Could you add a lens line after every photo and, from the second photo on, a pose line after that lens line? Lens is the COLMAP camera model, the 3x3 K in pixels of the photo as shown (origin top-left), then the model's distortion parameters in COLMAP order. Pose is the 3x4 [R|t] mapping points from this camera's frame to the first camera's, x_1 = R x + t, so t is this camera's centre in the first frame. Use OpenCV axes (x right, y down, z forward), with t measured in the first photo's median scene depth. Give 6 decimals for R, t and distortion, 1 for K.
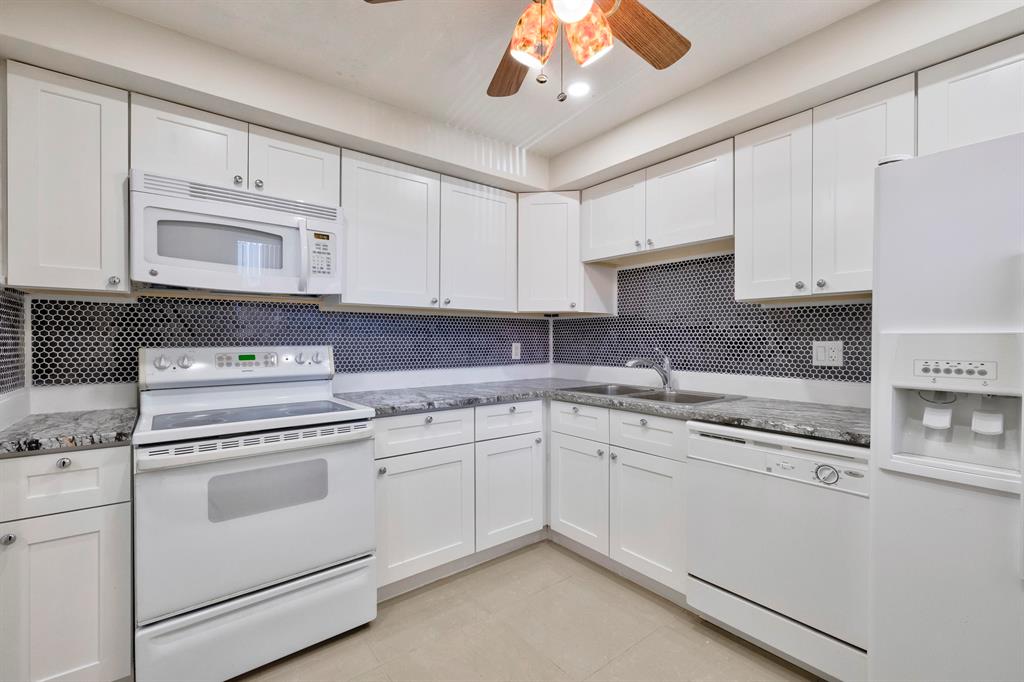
lens RADIAL K [[437.8, 0, 513.6], [0, 437.8, 341.0], [0, 0, 1]] dist [-0.000069, -0.000566]
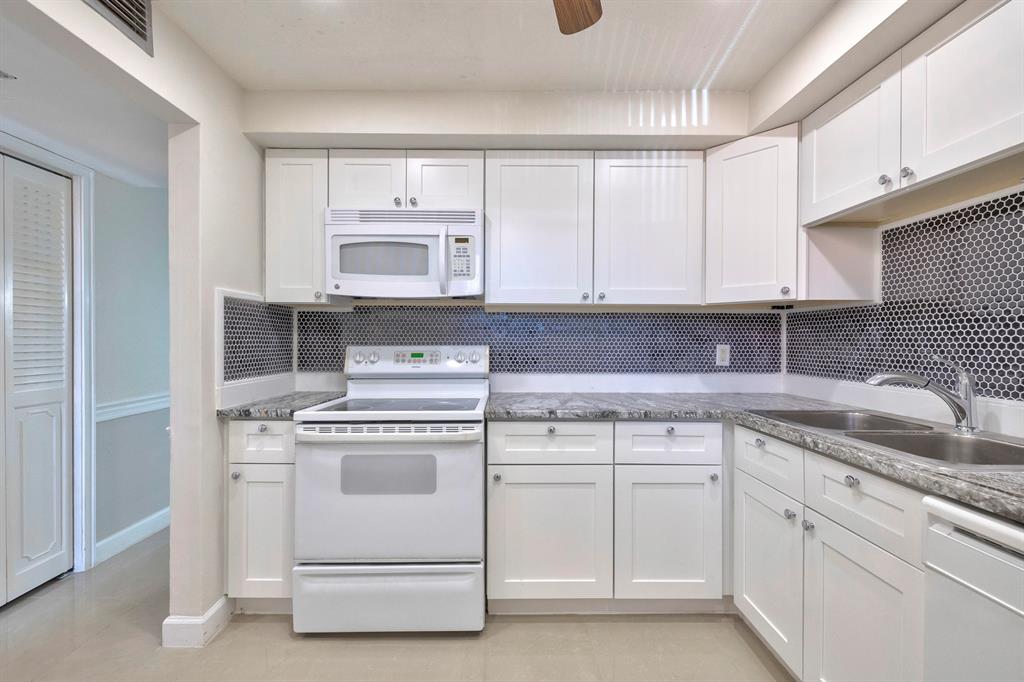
lens RADIAL K [[437.8, 0, 511.0], [0, 437.8, 340.6], [0, 0, 1]] dist [-0.000069, -0.000566]
pose [[0.788412, 0.002474, -0.615142, 0.271187], [-0.004178, 0.999990, -0.001334, -0.000184], [0.615133, 0.003622, 0.788415, 0.234507]]
